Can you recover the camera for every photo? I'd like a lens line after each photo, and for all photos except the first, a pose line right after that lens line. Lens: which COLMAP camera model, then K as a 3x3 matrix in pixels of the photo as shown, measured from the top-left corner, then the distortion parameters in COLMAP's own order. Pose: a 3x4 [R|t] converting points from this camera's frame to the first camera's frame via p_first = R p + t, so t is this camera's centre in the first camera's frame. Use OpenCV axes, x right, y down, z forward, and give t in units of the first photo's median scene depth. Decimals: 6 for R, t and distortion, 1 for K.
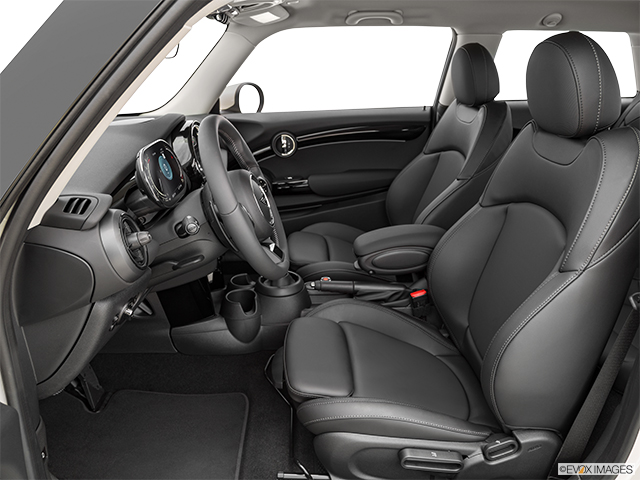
lens RADIAL K [[472.0, 0, 320.0], [0, 472.0, 240.0], [0, 0, 1]] dist [0.000466, -0.000322]
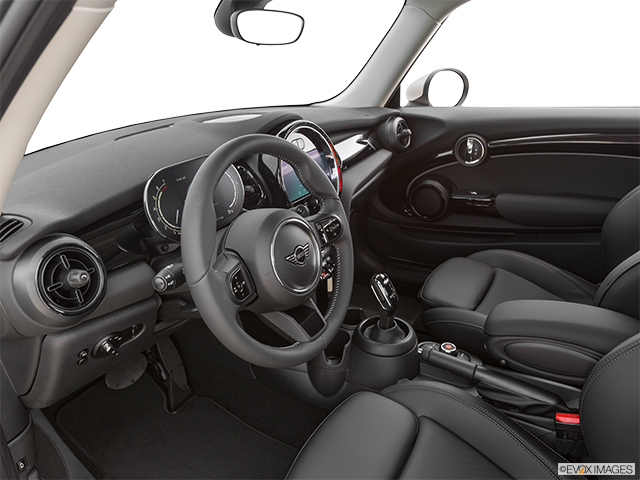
lens RADIAL K [[472.0, 0, 320.0], [0, 472.0, 240.0], [0, 0, 1]] dist [0.000466, -0.000322]
pose [[0.828939, 0.188746, -0.526532, 0.155669], [-0.168136, 0.981893, 0.087276, -0.084233], [0.533471, 0.016182, 0.845664, 0.218791]]
